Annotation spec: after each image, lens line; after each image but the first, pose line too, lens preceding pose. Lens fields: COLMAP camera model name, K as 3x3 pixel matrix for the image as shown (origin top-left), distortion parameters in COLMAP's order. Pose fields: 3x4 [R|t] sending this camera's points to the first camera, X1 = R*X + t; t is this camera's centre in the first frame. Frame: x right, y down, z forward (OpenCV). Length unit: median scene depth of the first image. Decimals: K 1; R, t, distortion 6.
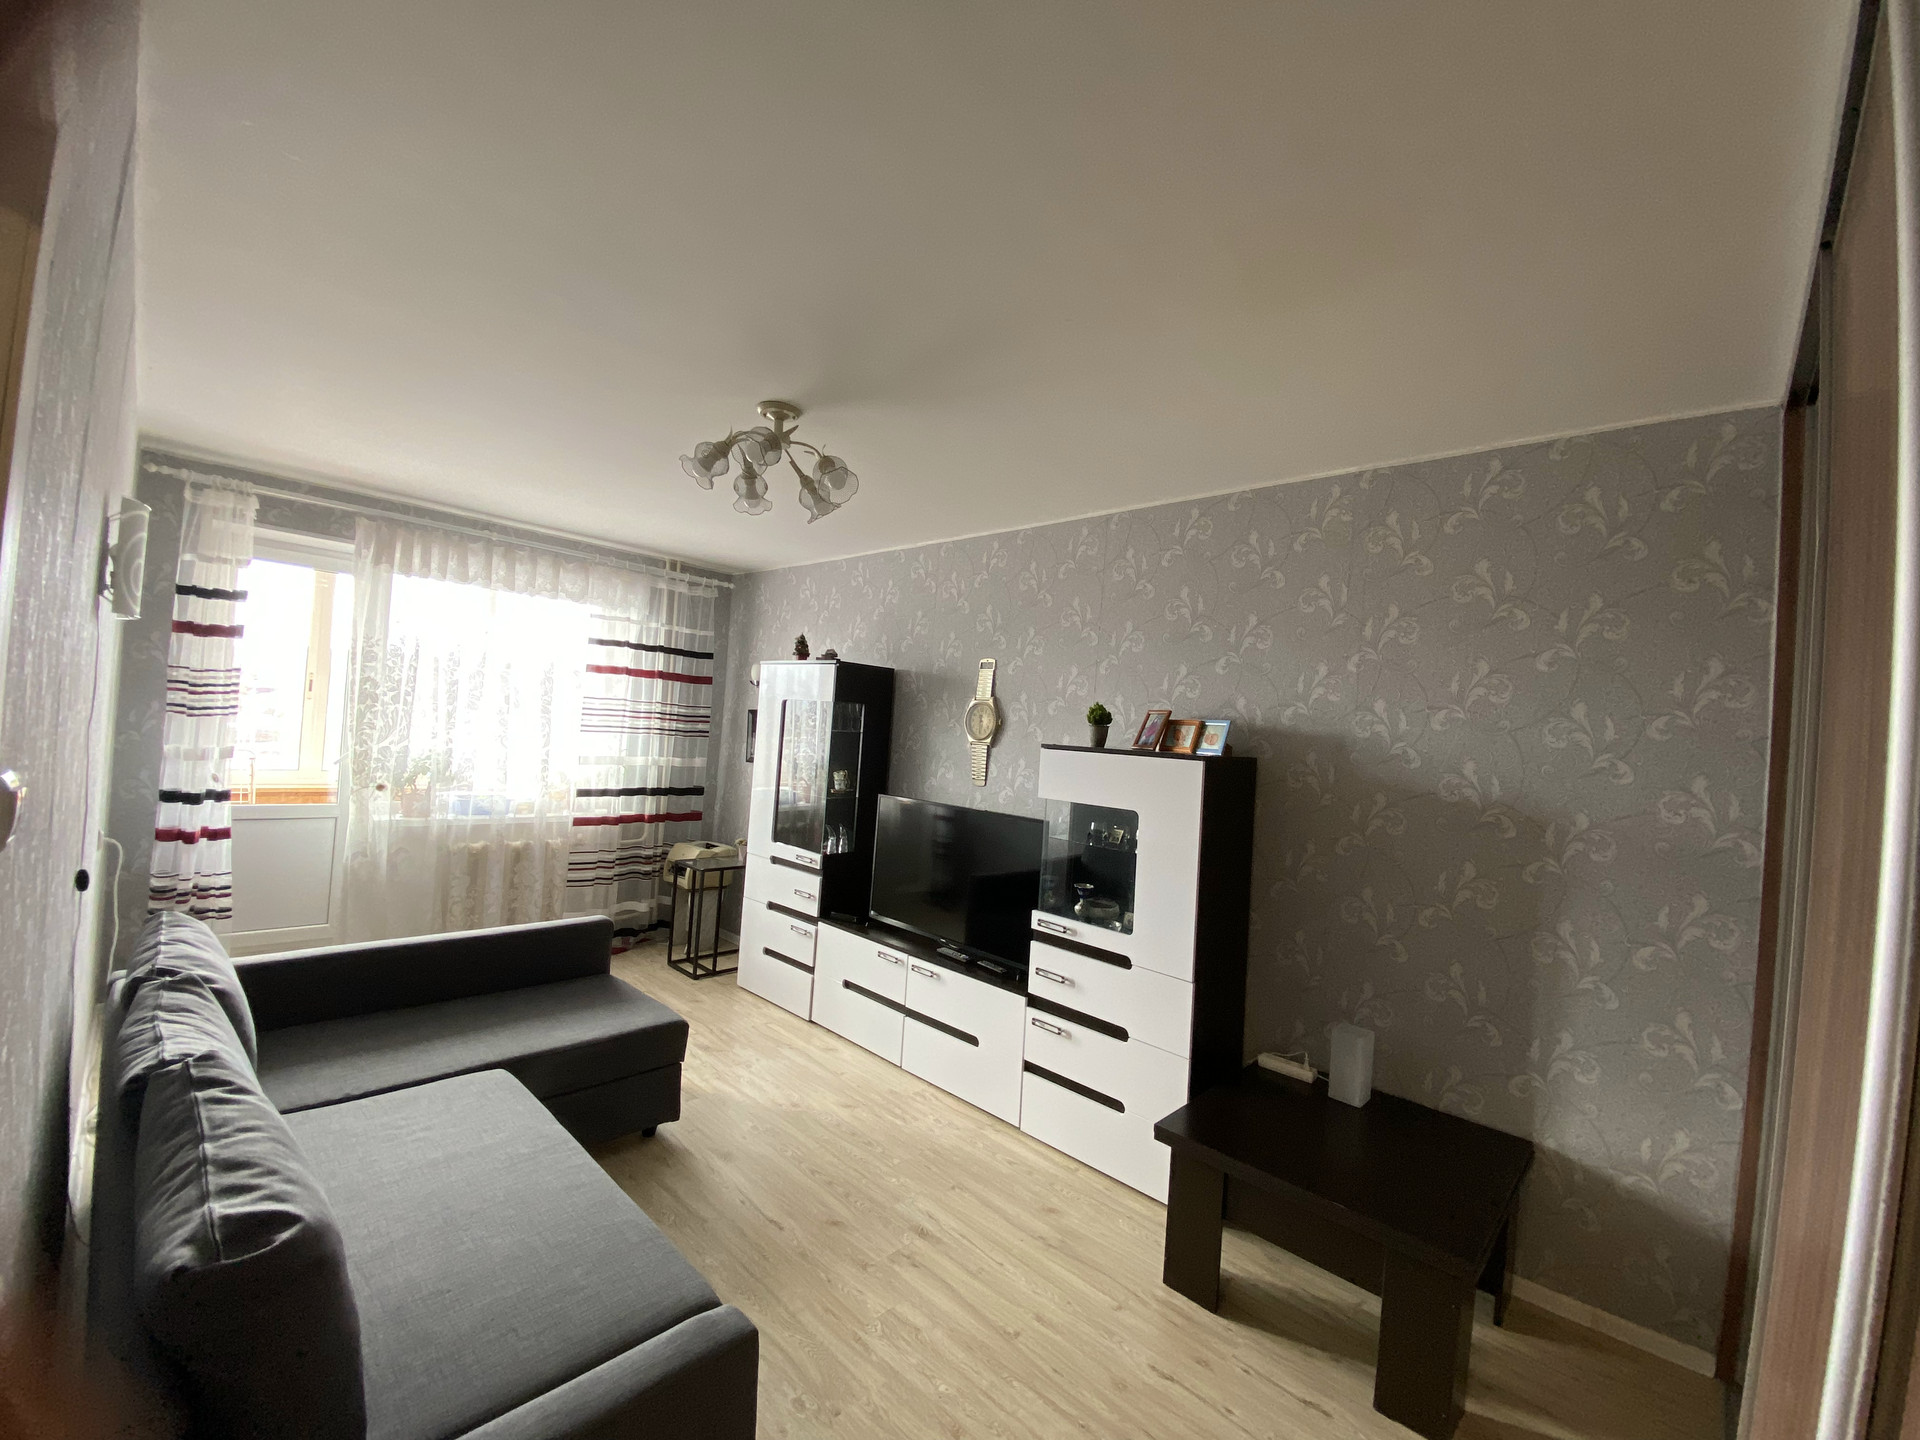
lens RADIAL K [[781.0, 0, 960.6], [0, 781.0, 726.9], [0, 0, 1]] dist [0.003007, -0.012737]
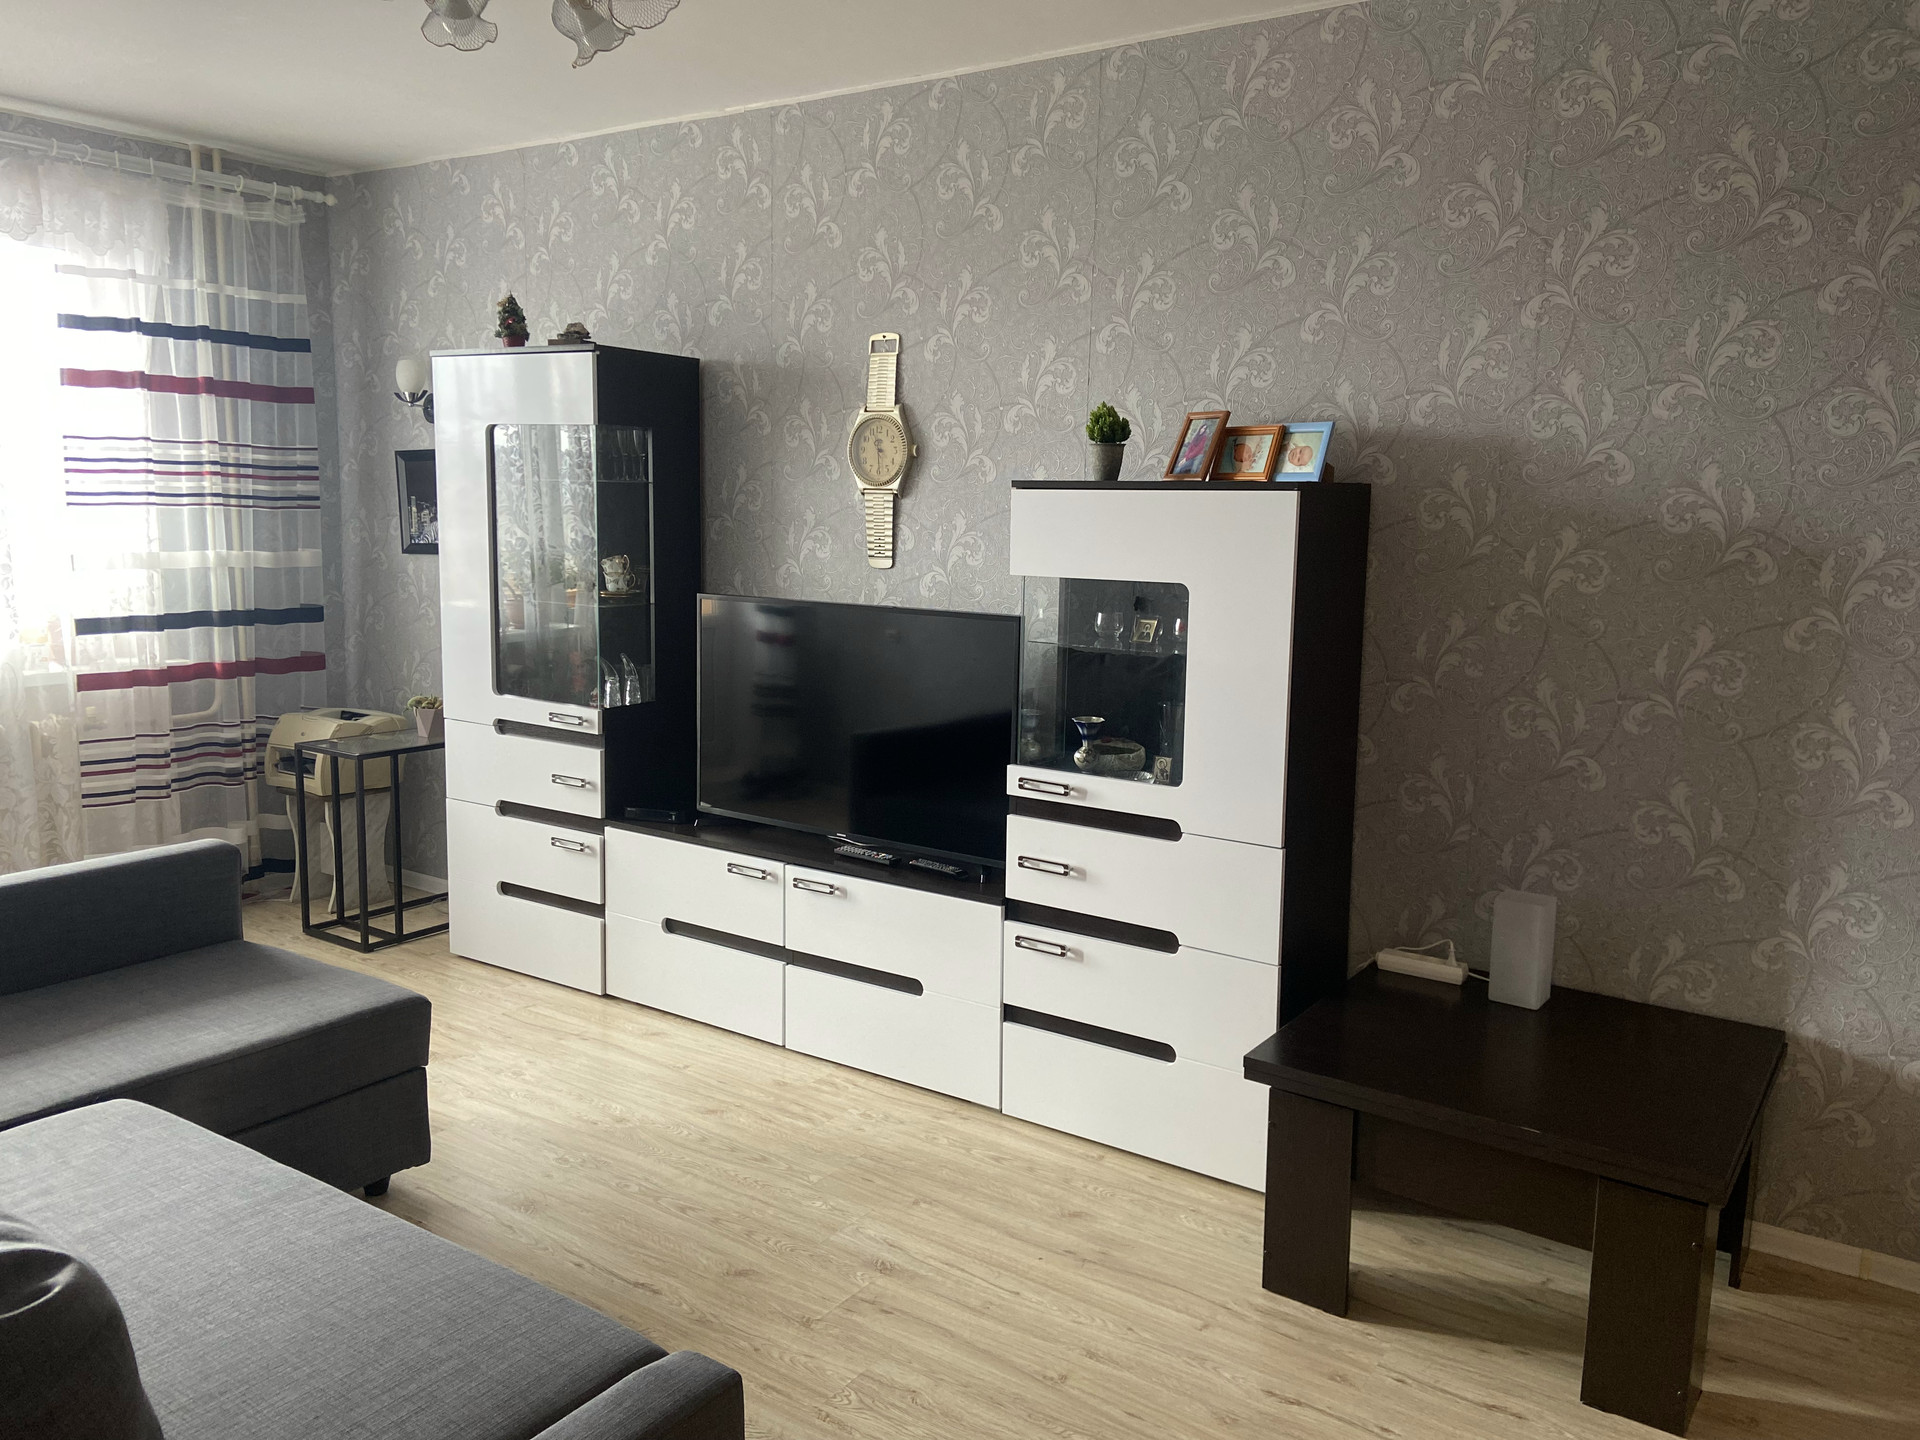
lens RADIAL K [[1448.8, 0, 967.7], [0, 1448.8, 723.8], [0, 0, 1]] dist [0.113694, -0.145203]
pose [[0.985744, -0.071204, 0.152441, -0.111894], [0.045349, 0.984944, 0.166819, 0.019517], [-0.162024, -0.157528, 0.974132, -0.077774]]
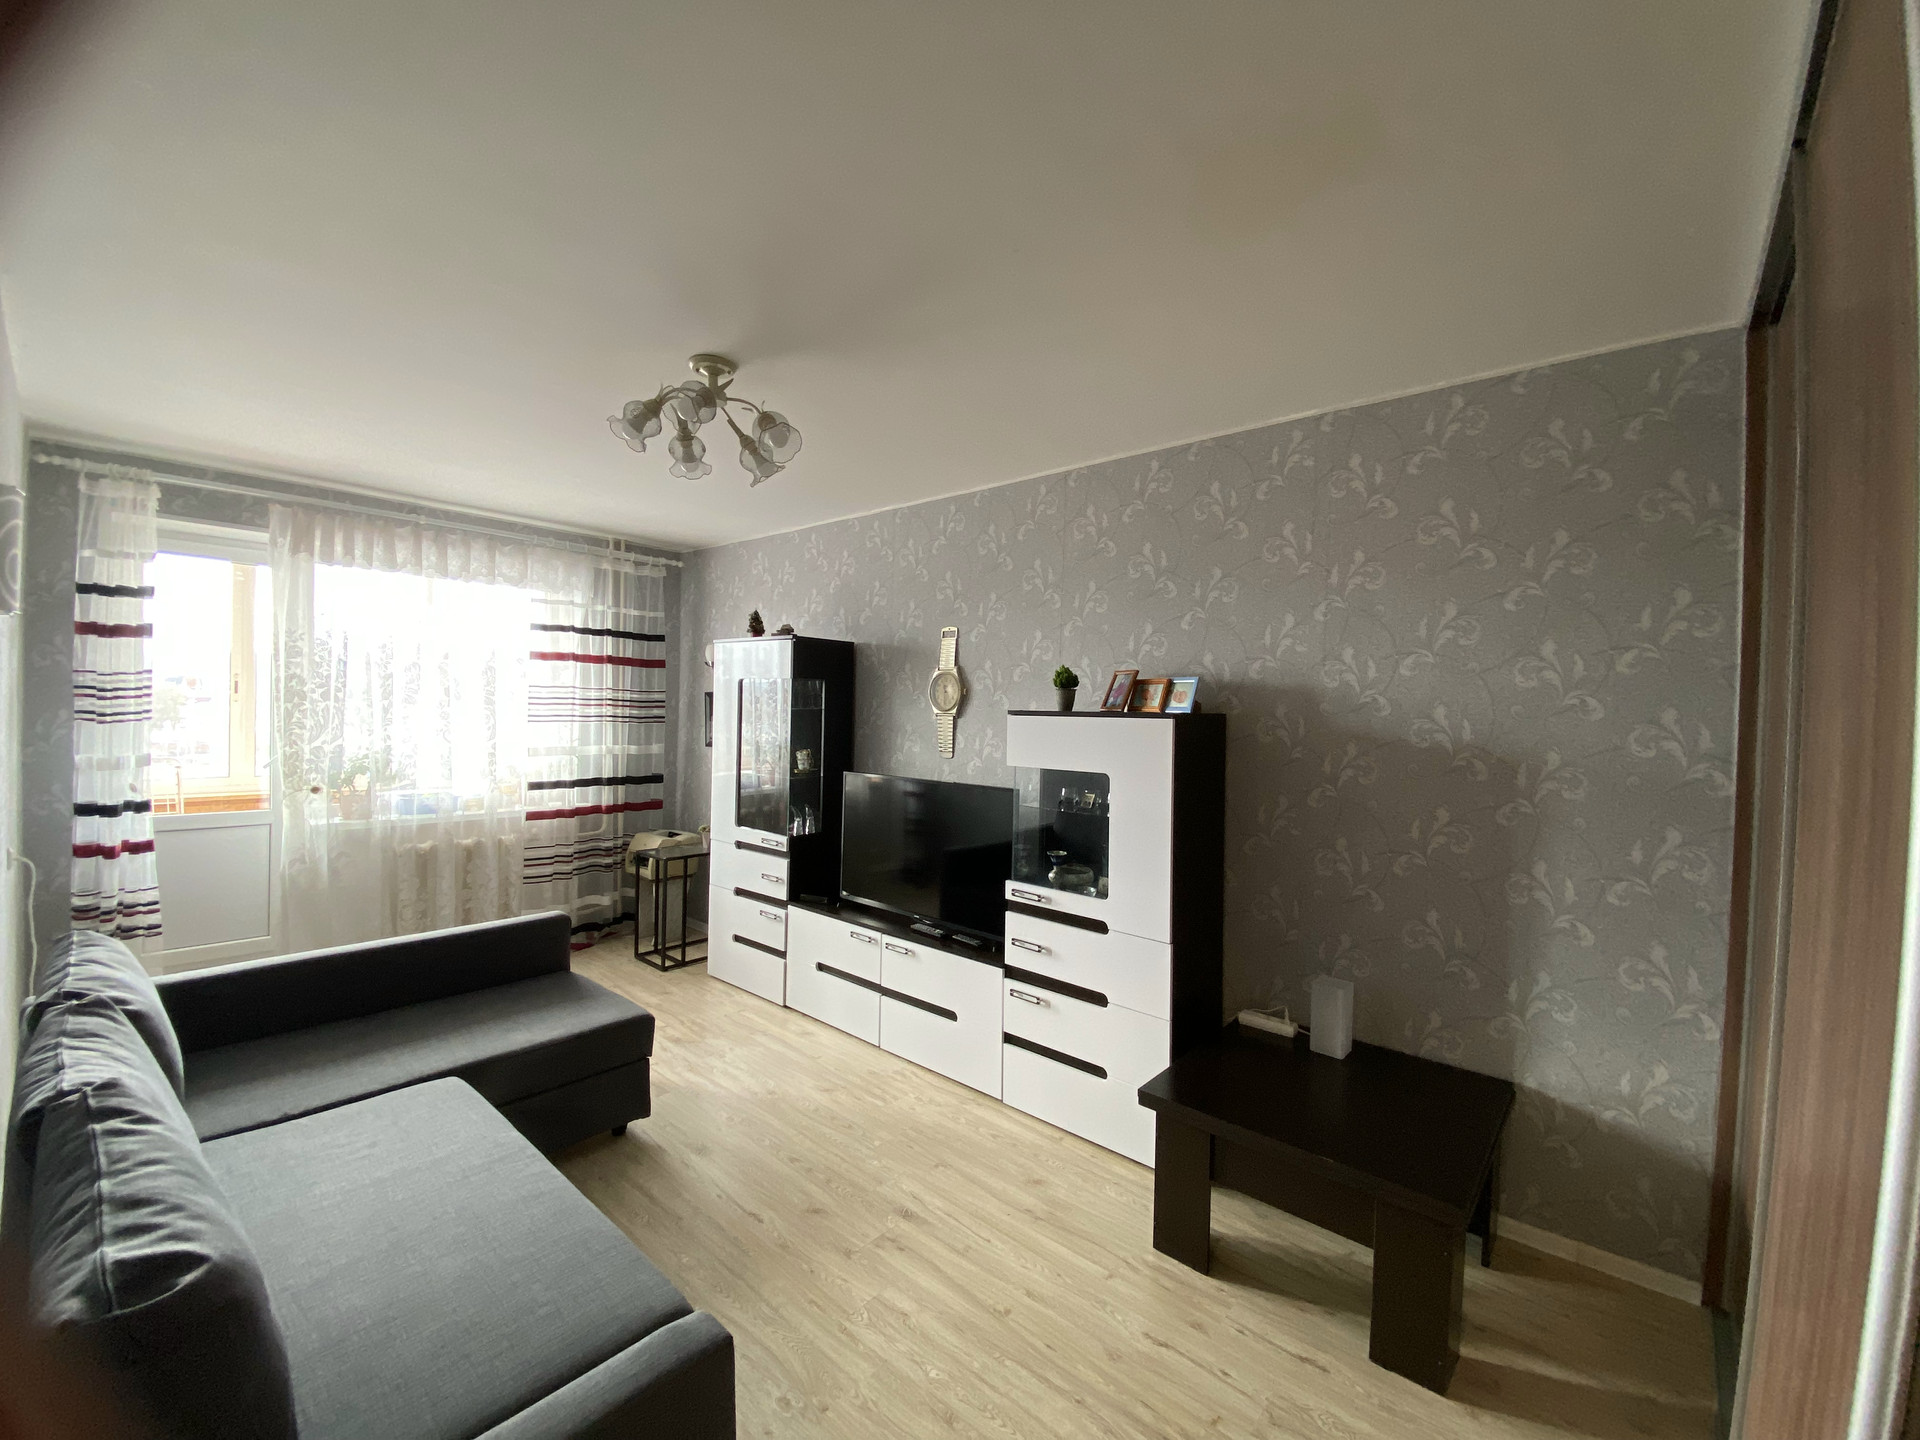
lens RADIAL K [[781.0, 0, 962.2], [0, 781.0, 727.0], [0, 0, 1]] dist [0.003007, -0.012737]
pose [[0.998030, -0.046124, 0.042533, 0.005470], [0.044871, 0.998544, 0.029953, 0.012034], [-0.043852, -0.027985, 0.998646, 0.034328]]
